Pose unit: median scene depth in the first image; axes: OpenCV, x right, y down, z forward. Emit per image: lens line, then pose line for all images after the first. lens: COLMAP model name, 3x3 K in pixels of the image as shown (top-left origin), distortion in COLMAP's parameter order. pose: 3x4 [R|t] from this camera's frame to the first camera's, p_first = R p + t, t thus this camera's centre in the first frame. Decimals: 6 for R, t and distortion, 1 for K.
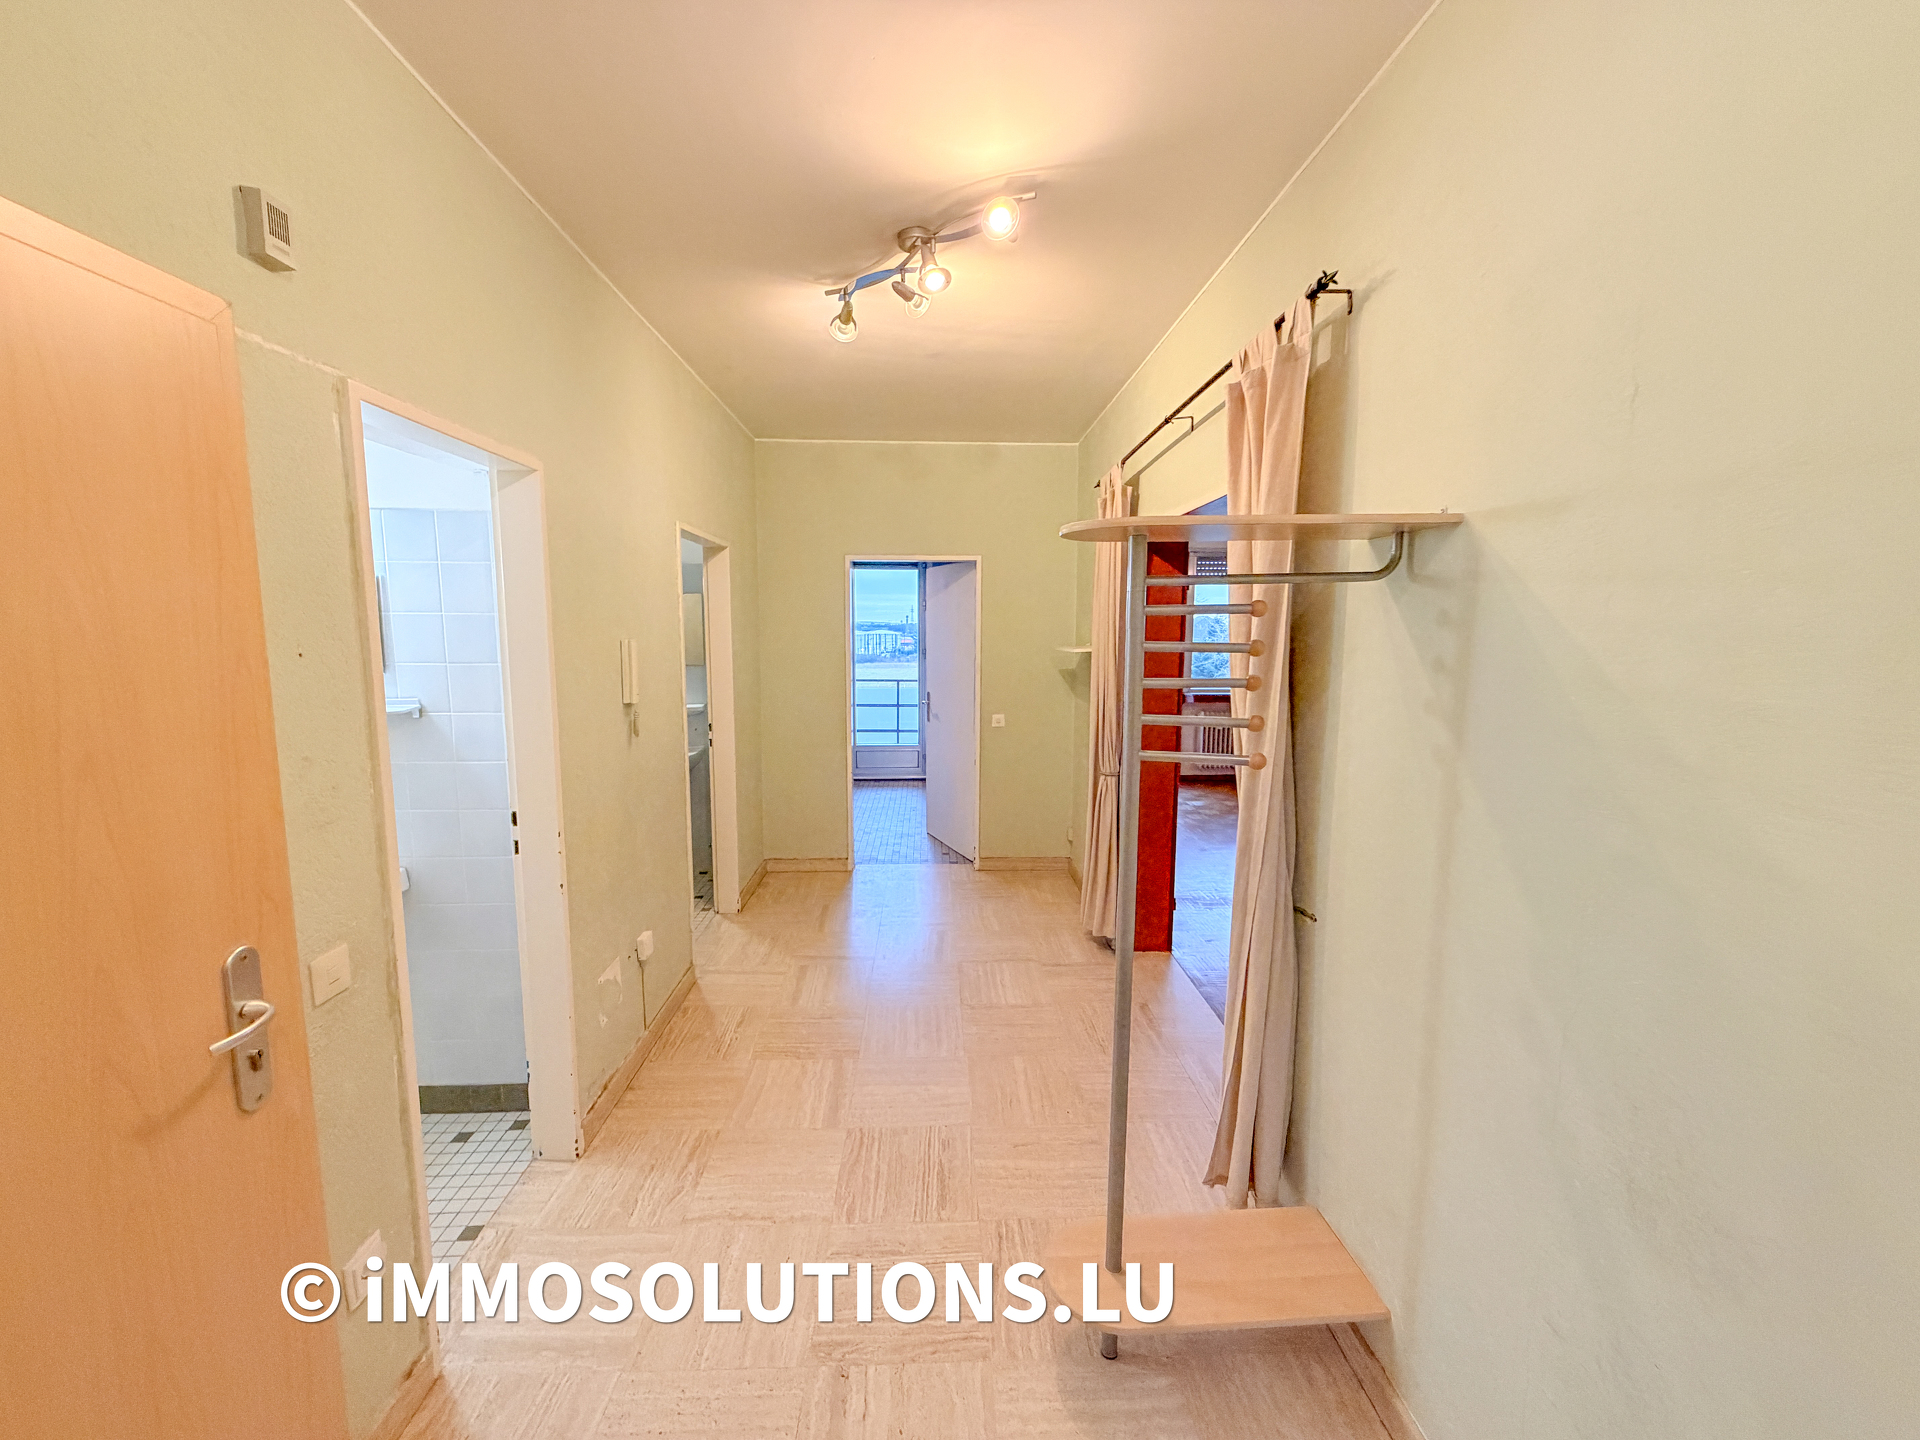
lens RADIAL K [[760.2, 0, 956.2], [0, 760.2, 717.5], [0, 0, 1]] dist [-0.000224, -0.000066]
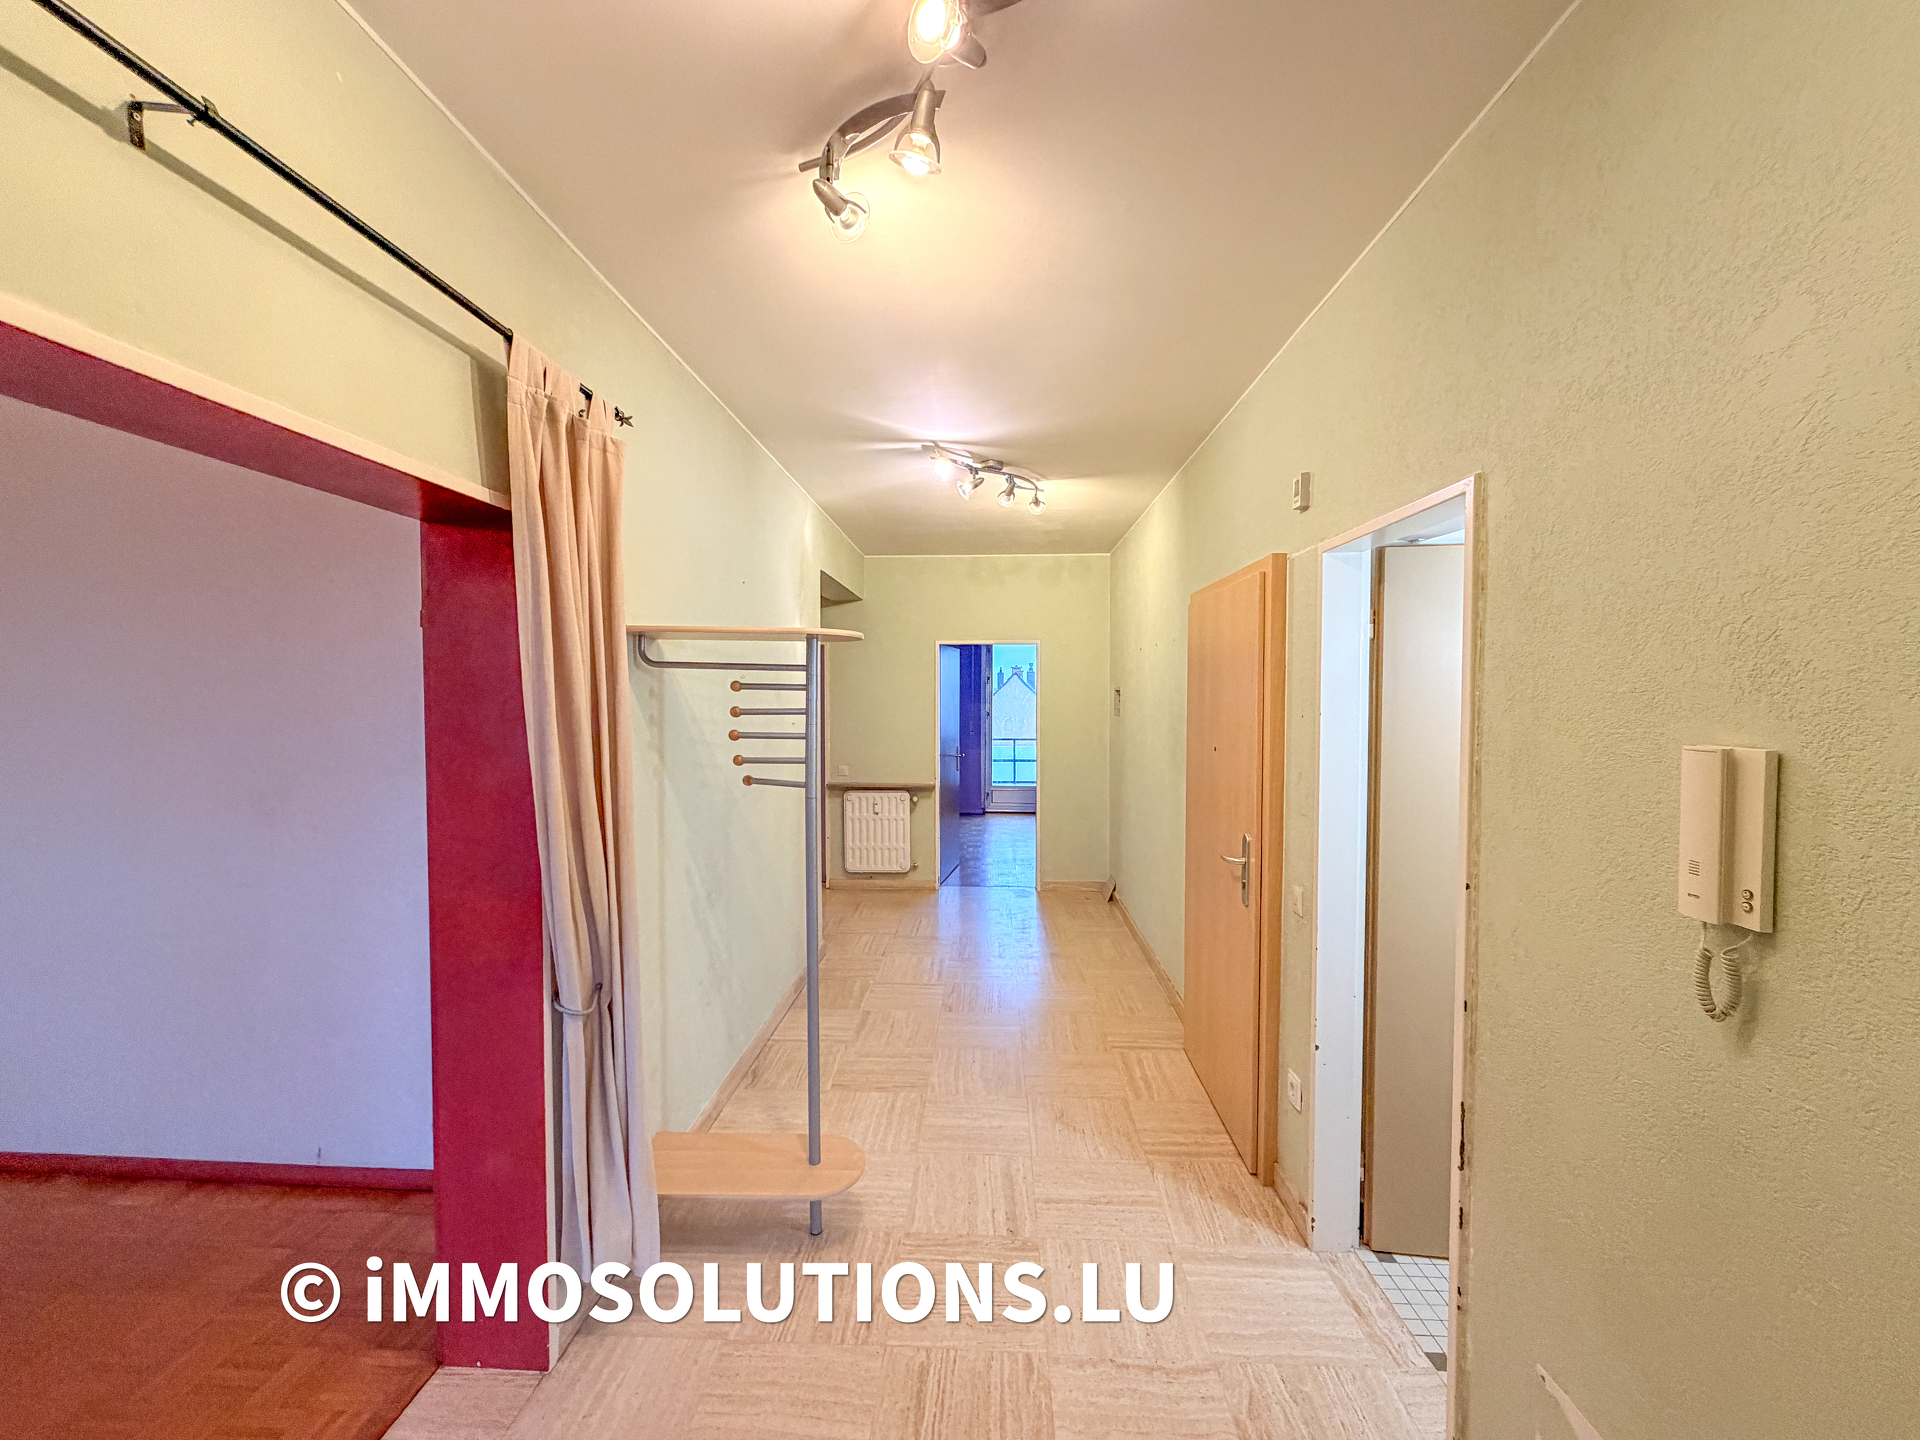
lens RADIAL K [[760.2, 0, 956.2], [0, 760.2, 717.5], [0, 0, 1]] dist [-0.000224, -0.000066]
pose [[-0.996407, -0.002518, 0.084658, -0.131942], [0.010049, 0.988983, 0.147689, -0.222564], [-0.084097, 0.148009, -0.985404, 1.809567]]
